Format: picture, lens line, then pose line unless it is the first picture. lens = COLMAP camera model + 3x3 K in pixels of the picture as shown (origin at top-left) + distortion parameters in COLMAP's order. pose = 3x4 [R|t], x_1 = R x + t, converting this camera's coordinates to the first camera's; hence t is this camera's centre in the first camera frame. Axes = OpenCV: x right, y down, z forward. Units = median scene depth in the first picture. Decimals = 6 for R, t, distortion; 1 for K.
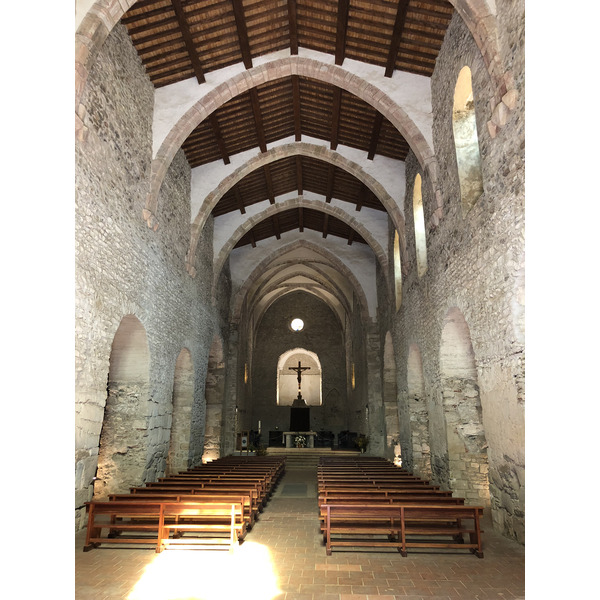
lens RADIAL K [[486.9, 0, 301.5], [0, 486.9, 291.1], [0, 0, 1]] dist [0.088547, -0.174900]
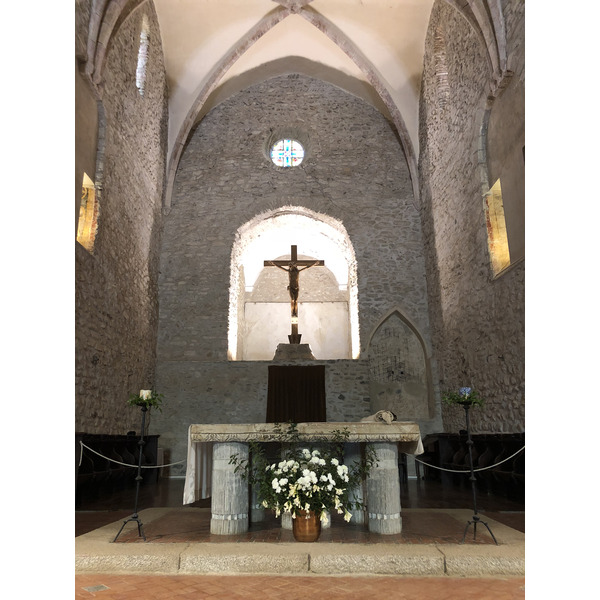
lens RADIAL K [[486.9, 0, 301.5], [0, 486.9, 291.1], [0, 0, 1]] dist [0.088547, -0.174900]
pose [[0.999815, -0.002994, 0.019017, -0.007220], [0.003525, 0.999604, -0.027908, 0.252052], [-0.018925, 0.027970, 0.999430, 0.852475]]
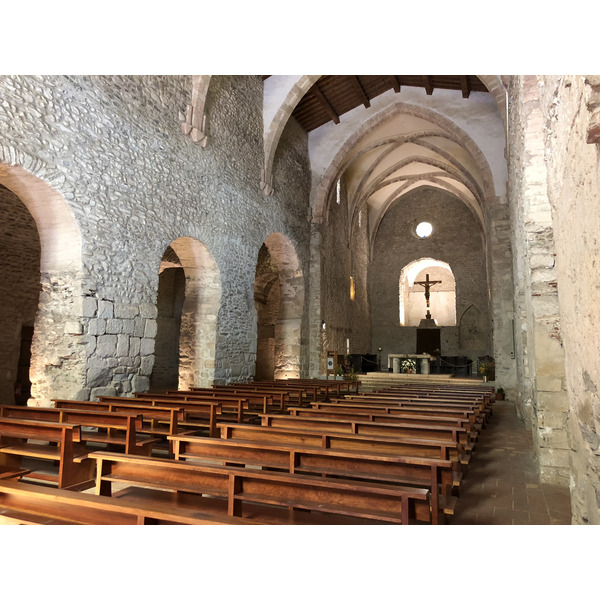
lens RADIAL K [[486.9, 0, 301.5], [0, 486.9, 291.1], [0, 0, 1]] dist [0.088547, -0.174900]
pose [[0.934796, -0.034162, -0.353539, 0.117086], [0.081543, 0.989419, 0.120003, 0.075731], [0.345699, -0.141007, 0.927690, 0.216464]]
